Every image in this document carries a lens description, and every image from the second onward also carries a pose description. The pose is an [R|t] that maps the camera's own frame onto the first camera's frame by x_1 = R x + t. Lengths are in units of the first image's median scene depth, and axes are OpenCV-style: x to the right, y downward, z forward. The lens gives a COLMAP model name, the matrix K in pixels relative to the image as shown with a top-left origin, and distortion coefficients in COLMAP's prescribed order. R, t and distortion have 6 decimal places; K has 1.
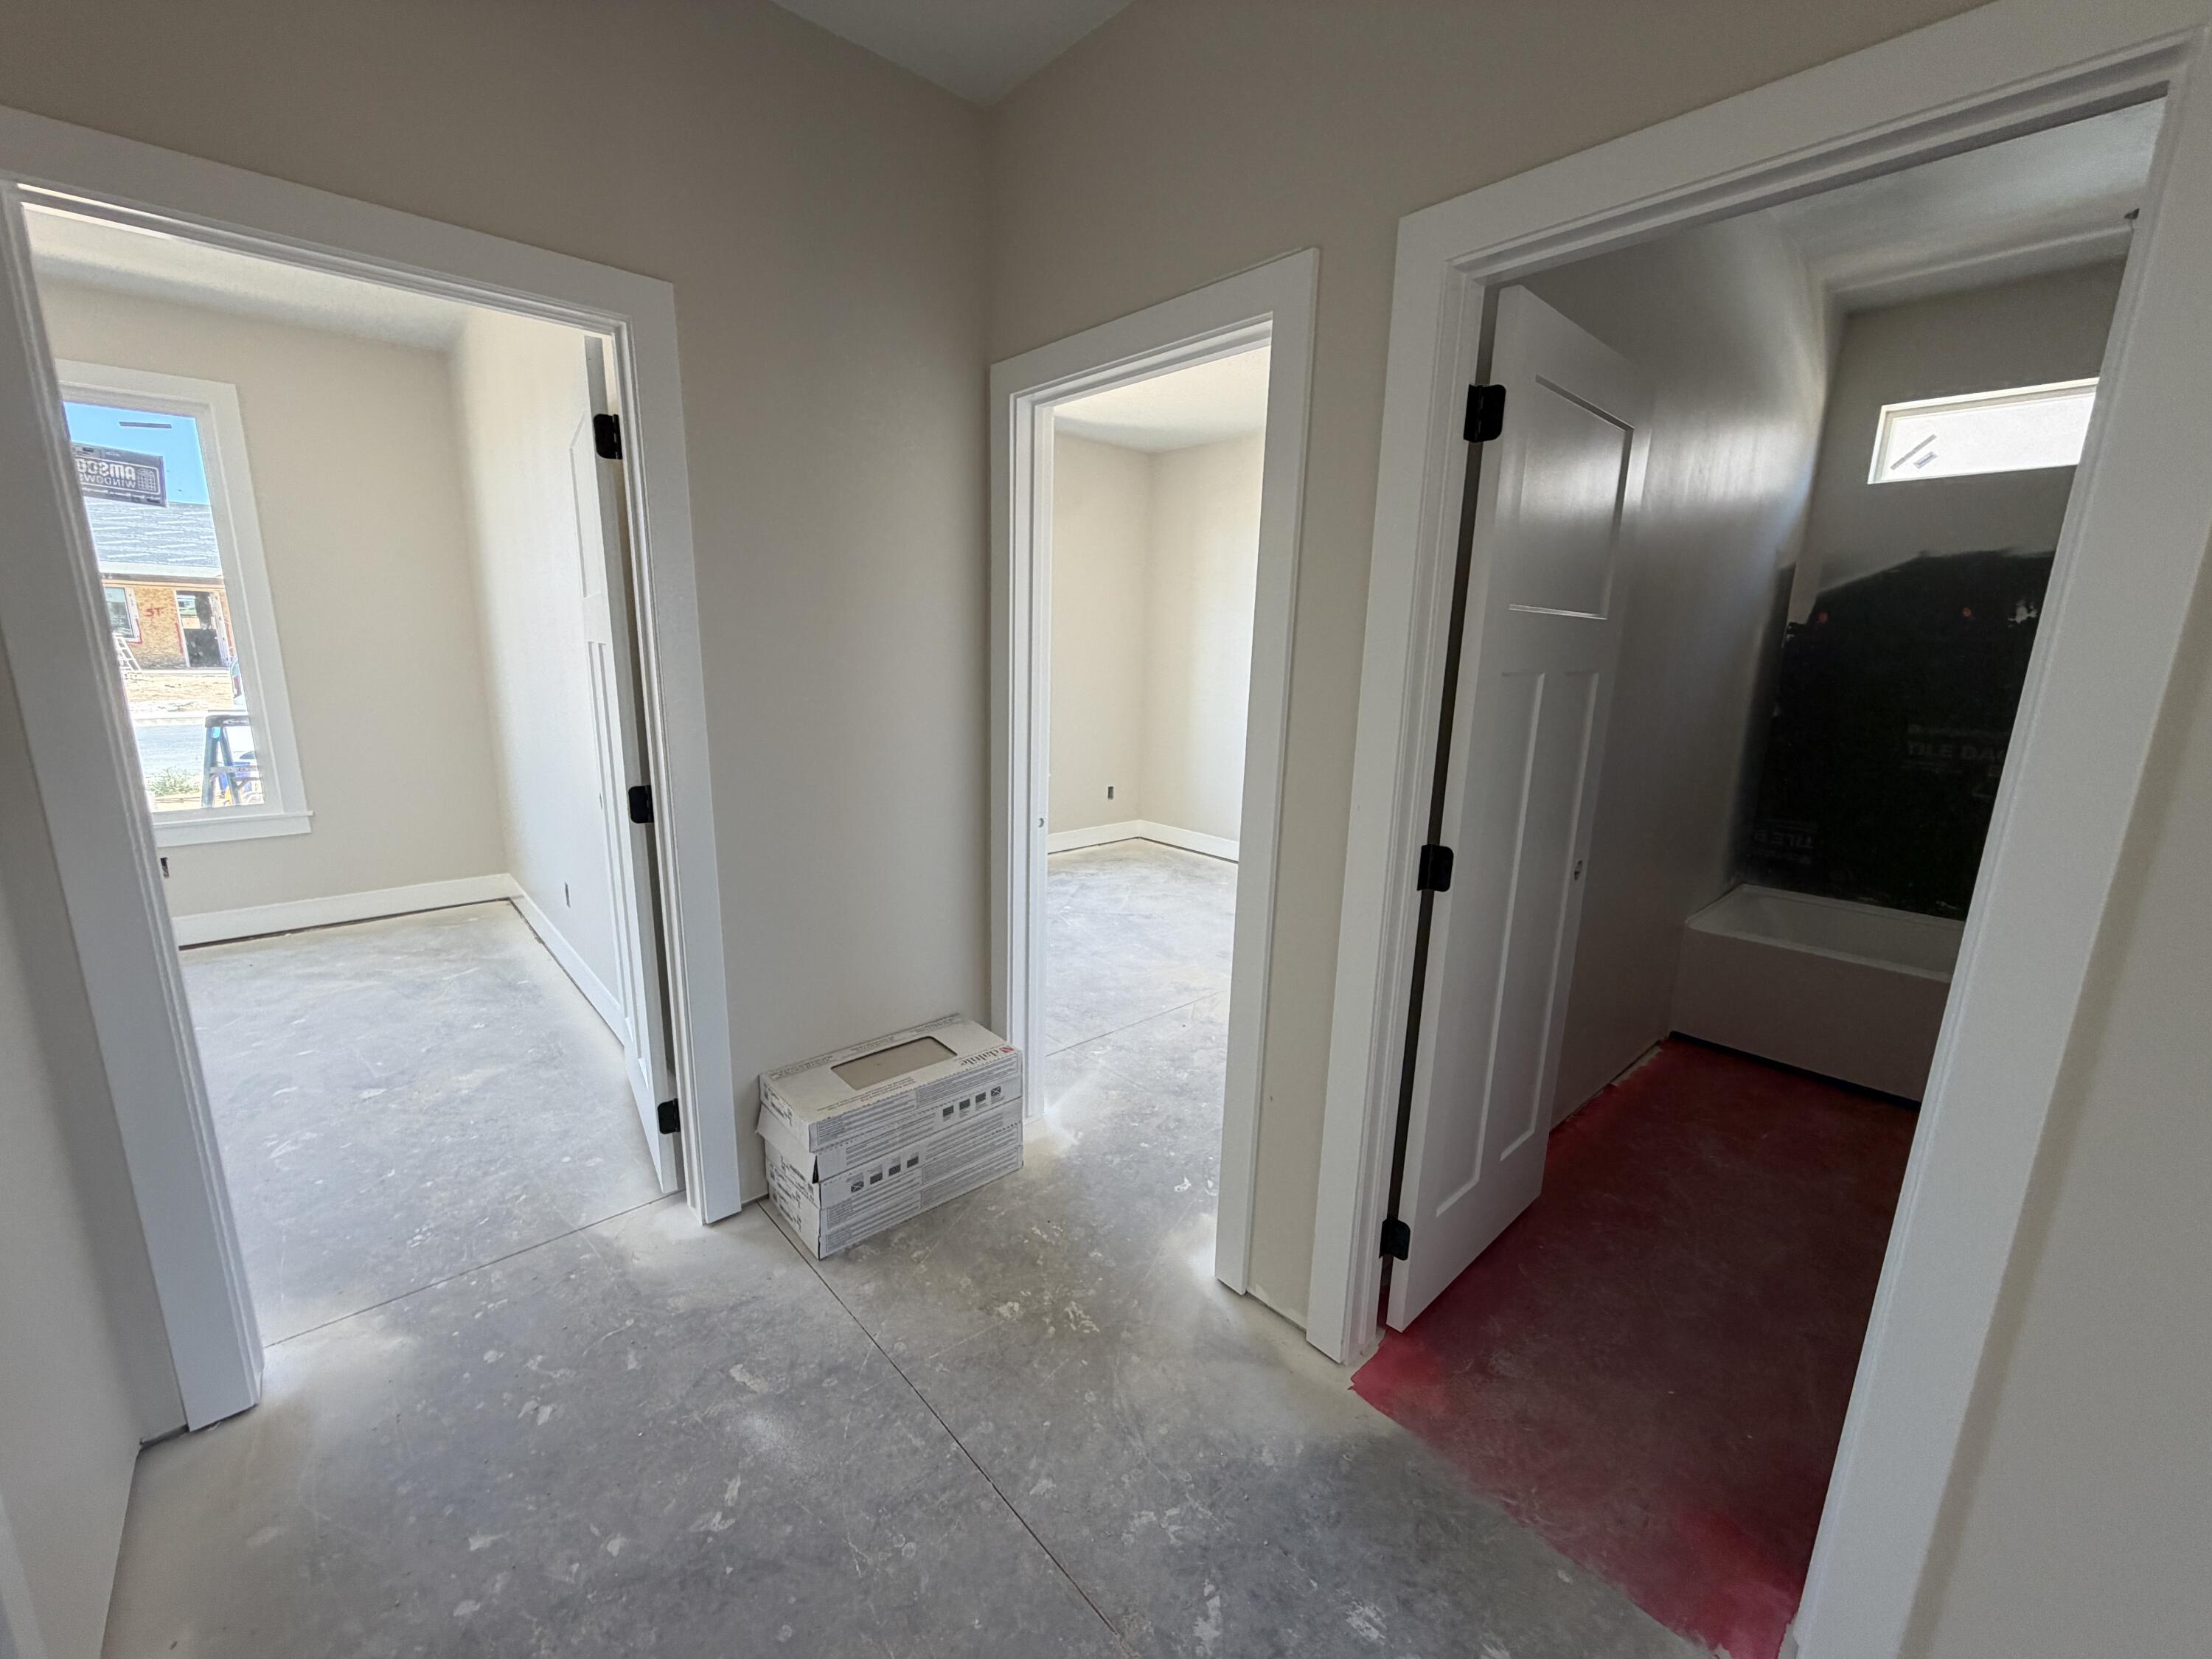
lens RADIAL K [[877.9, 0, 1114.5], [0, 877.9, 832.2], [0, 0, 1]] dist [-0.003114, 0.000595]
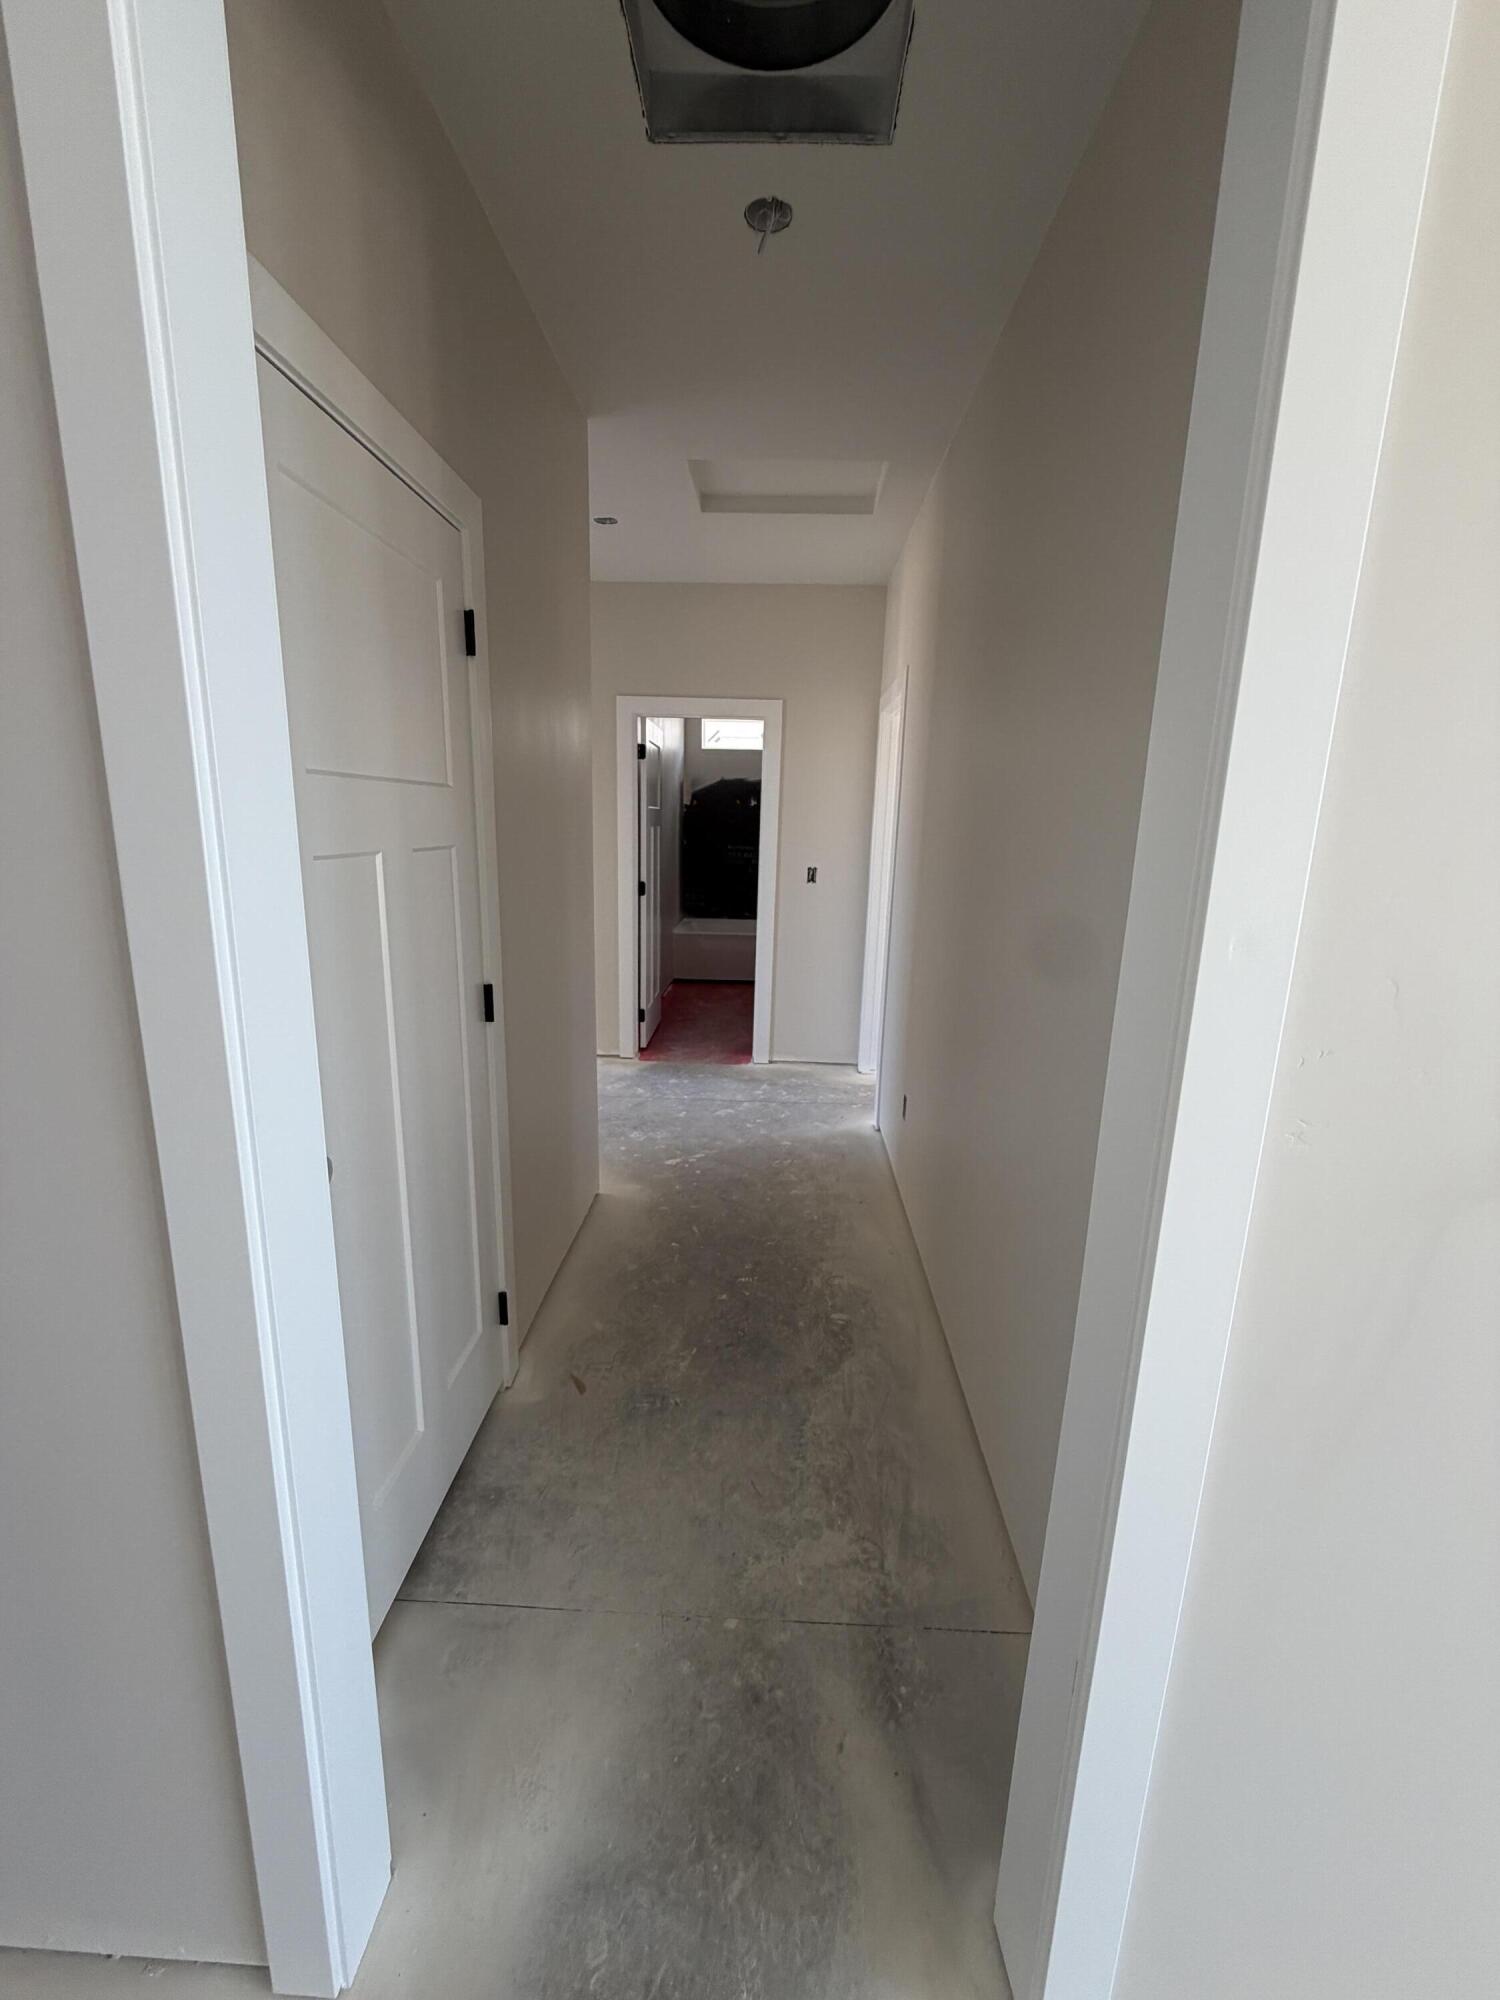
lens RADIAL K [[793.8, 0, 749.6], [0, 793.8, 995.2], [0, 0, 1]] dist [-0.003114, 0.000595]
pose [[0.703752, -0.160453, 0.692090, -0.730664], [0.141935, 0.986277, 0.084330, 0.121665], [-0.696123, 0.038884, 0.716868, -0.692886]]
